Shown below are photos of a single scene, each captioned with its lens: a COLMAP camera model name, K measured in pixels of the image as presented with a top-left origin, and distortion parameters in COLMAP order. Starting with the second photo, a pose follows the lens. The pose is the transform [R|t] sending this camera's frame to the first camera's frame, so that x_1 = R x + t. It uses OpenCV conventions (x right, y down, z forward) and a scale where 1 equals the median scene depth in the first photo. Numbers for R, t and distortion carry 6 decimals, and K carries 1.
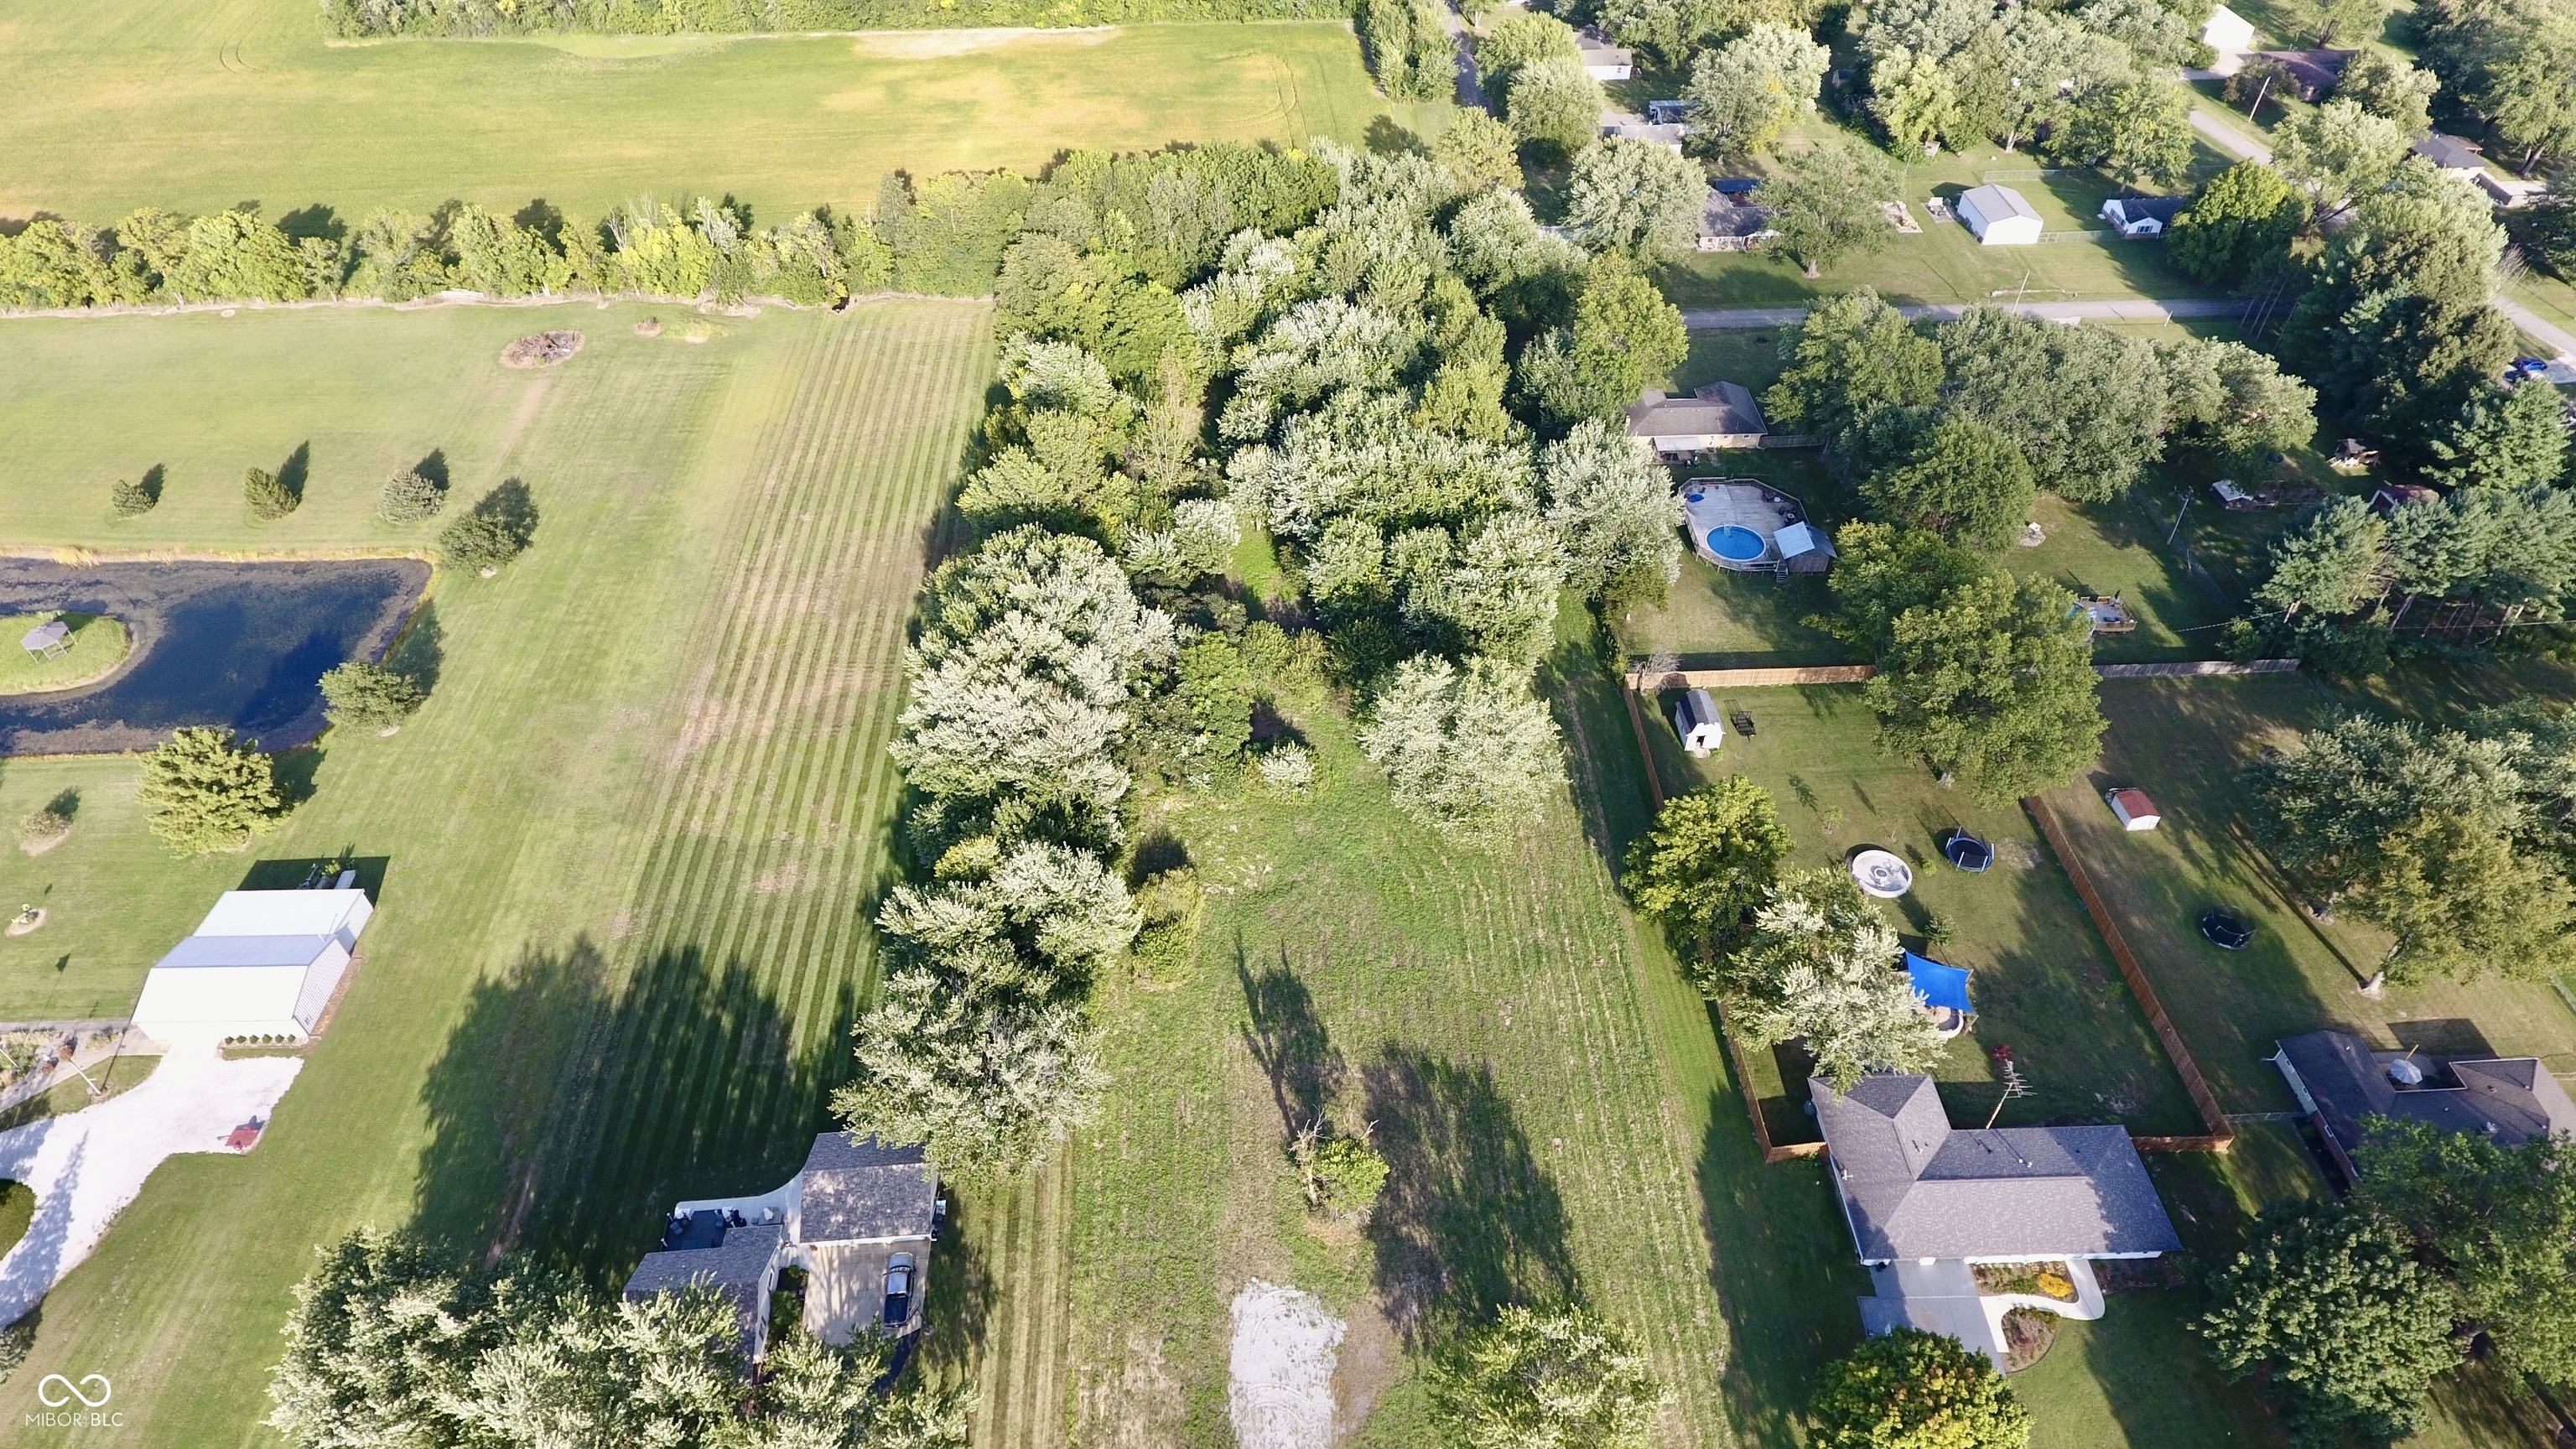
lens RADIAL K [[1516.2, 0, 1288.6], [0, 1516.2, 707.6], [0, 0, 1]] dist [-0.003826, -0.000457]
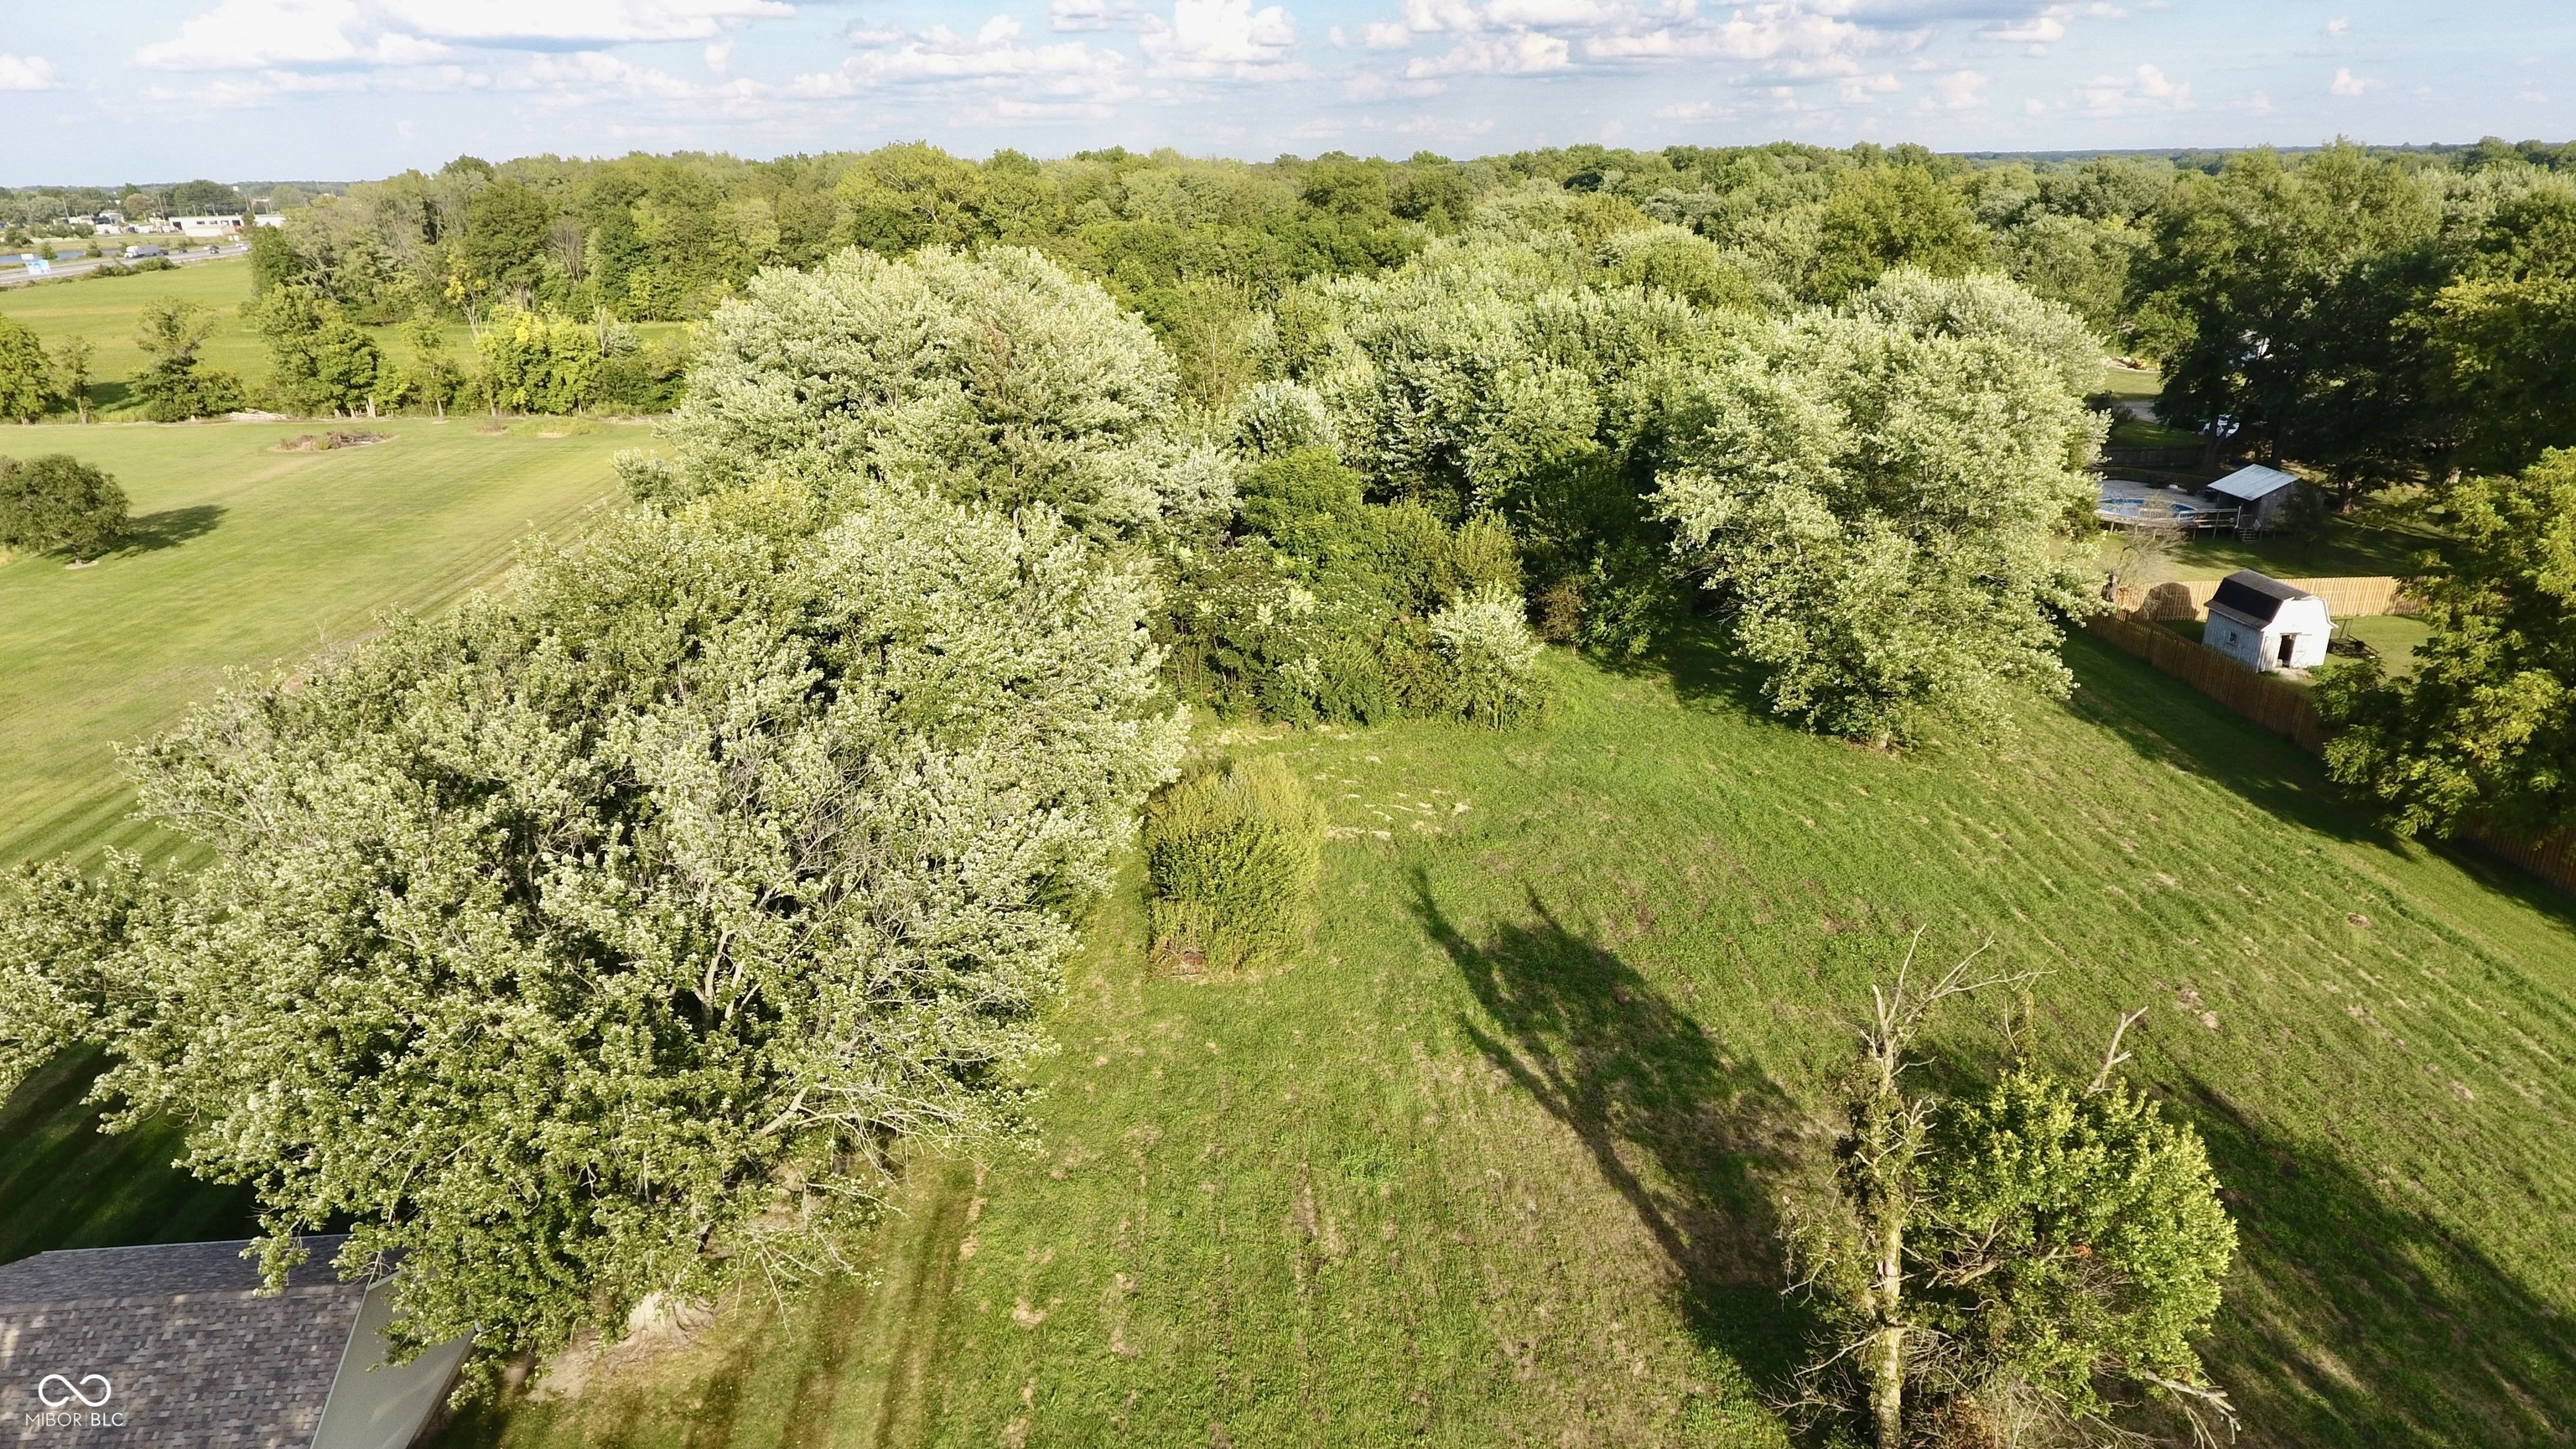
lens RADIAL K [[1516.2, 0, 1286.5], [0, 1516.2, 702.4], [0, 0, 1]] dist [-0.003826, -0.000457]
pose [[0.999962, -0.008296, 0.002582, -0.057091], [0.008630, 0.914160, -0.405261, 0.224333], [0.001001, 0.405268, 0.914198, 0.516582]]
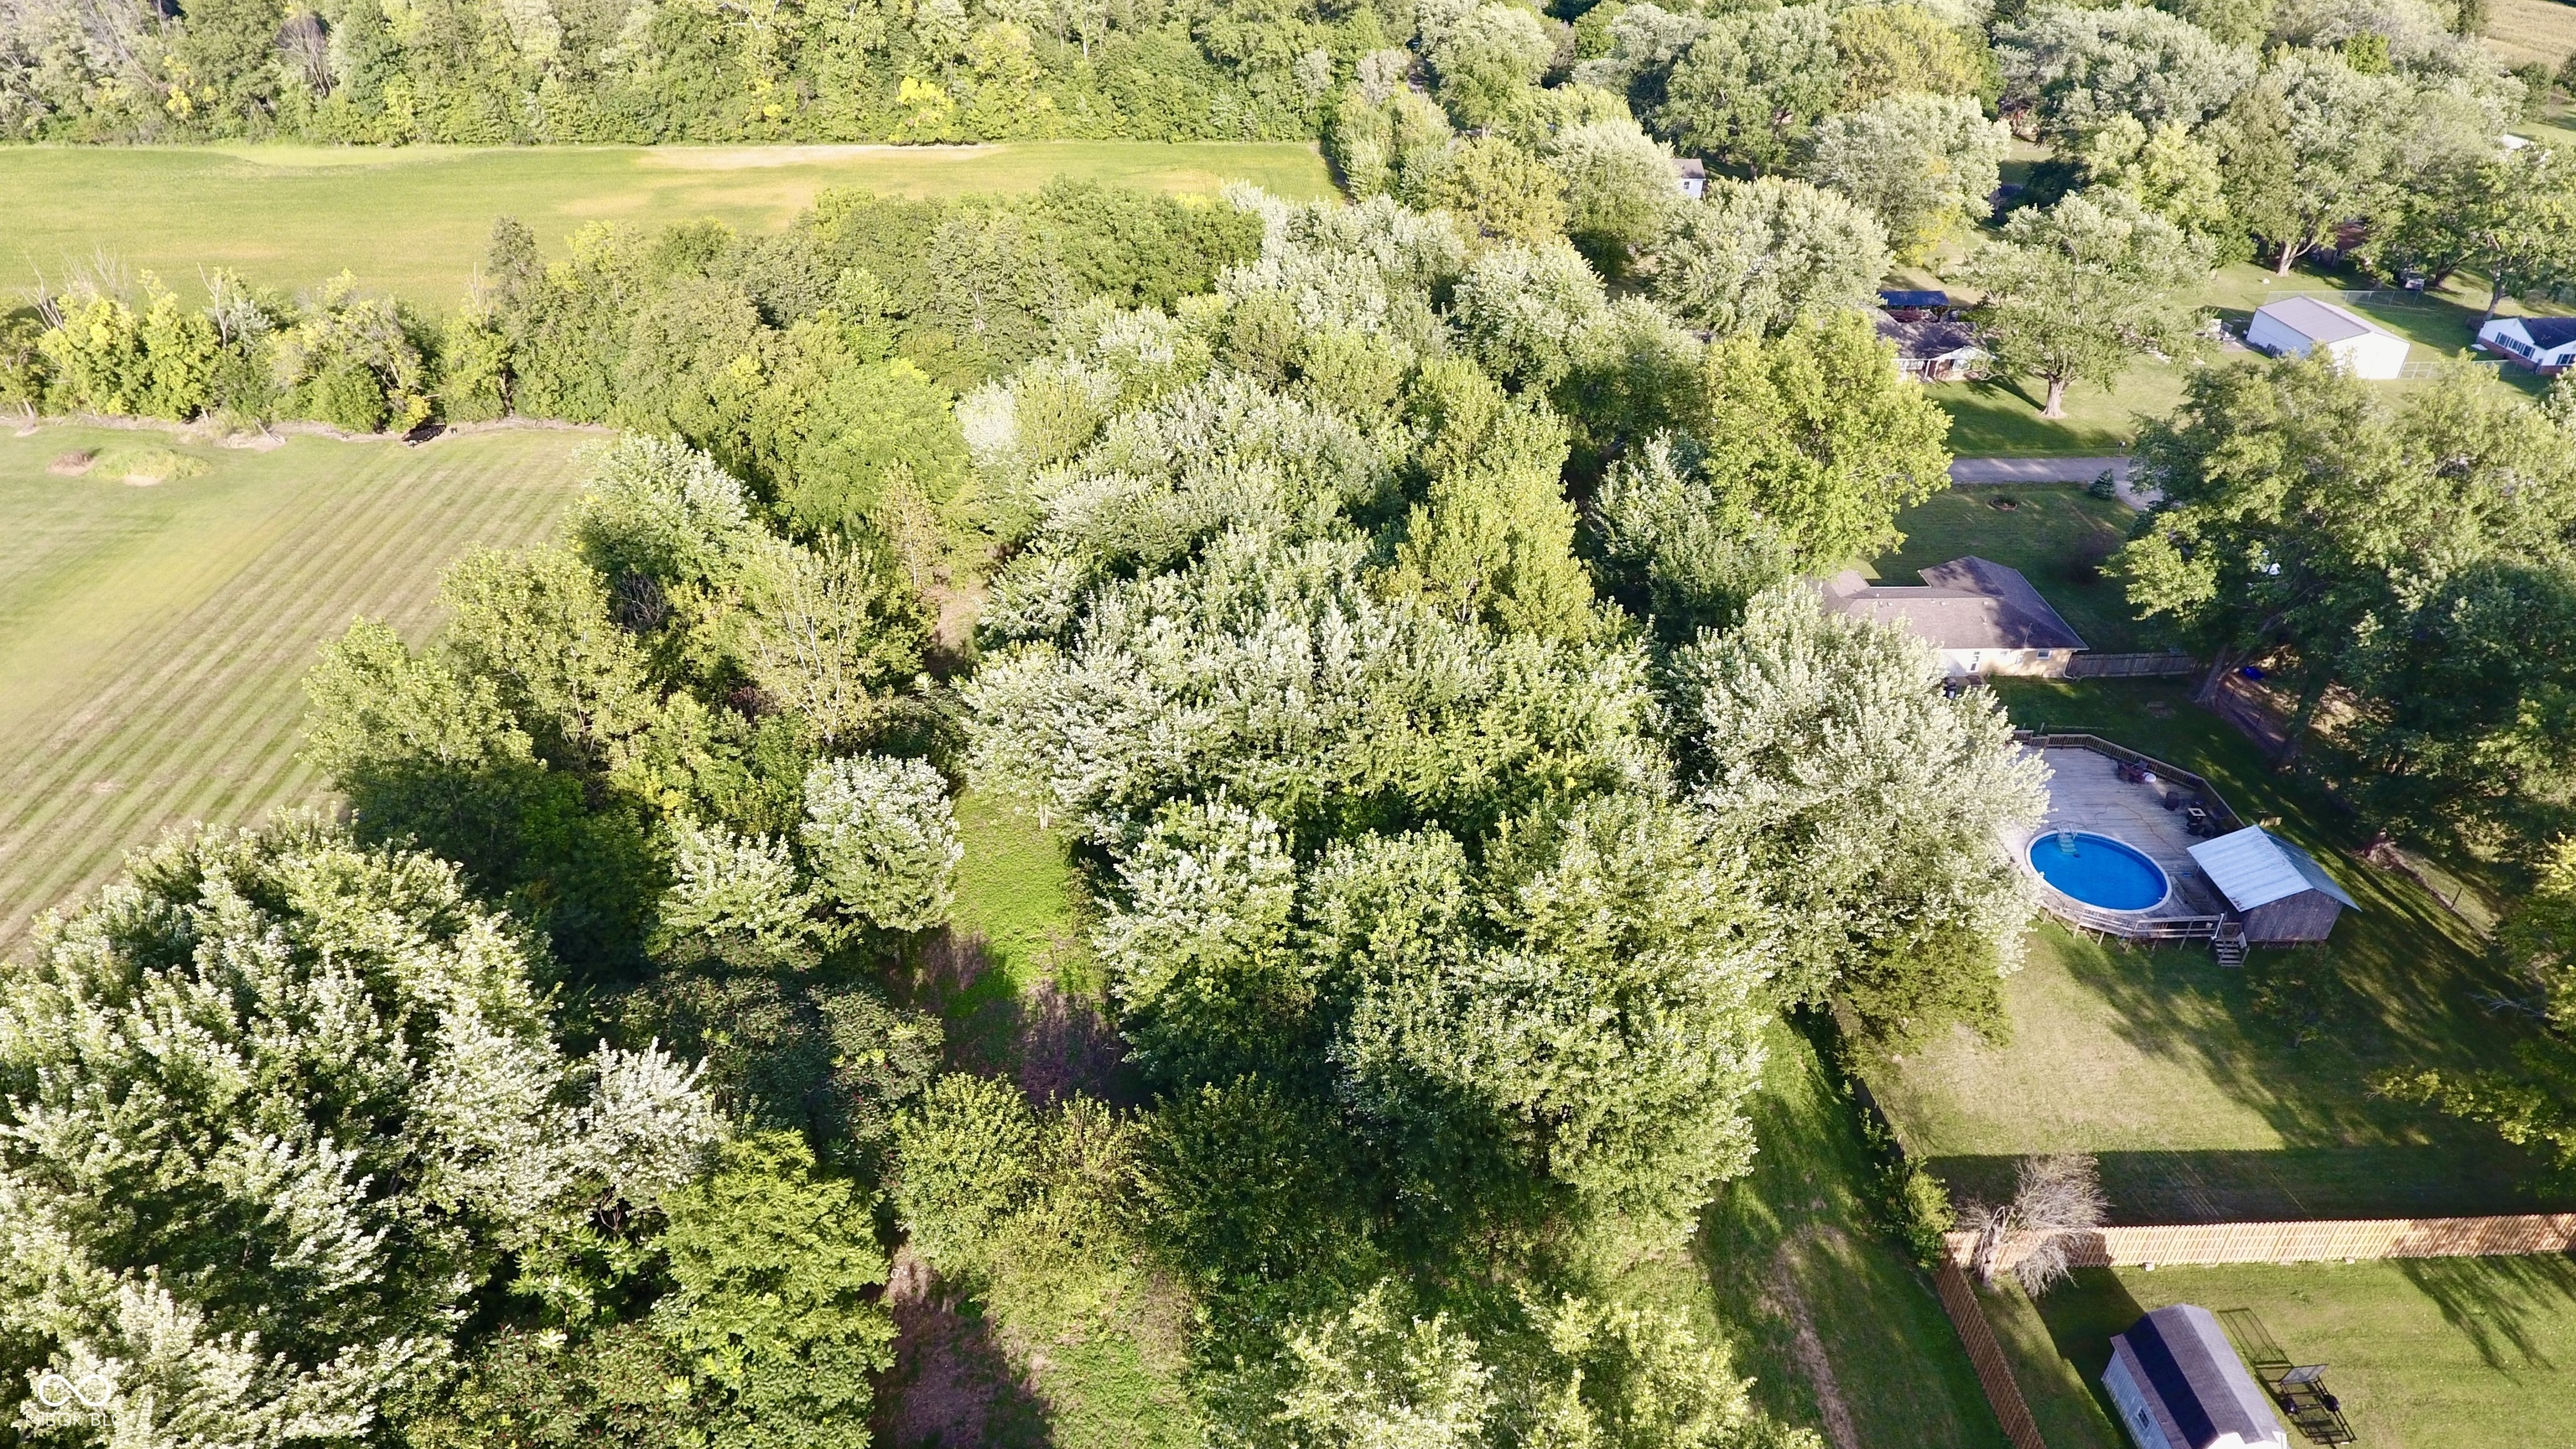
lens RADIAL K [[1516.2, 0, 1286.2], [0, 1516.2, 697.3], [0, 0, 1]] dist [-0.003826, -0.000457]
pose [[0.999910, 0.013103, -0.002992, 0.060314], [-0.013435, 0.980867, -0.194217, -0.074900], [0.000390, 0.194240, 0.980954, 0.599420]]
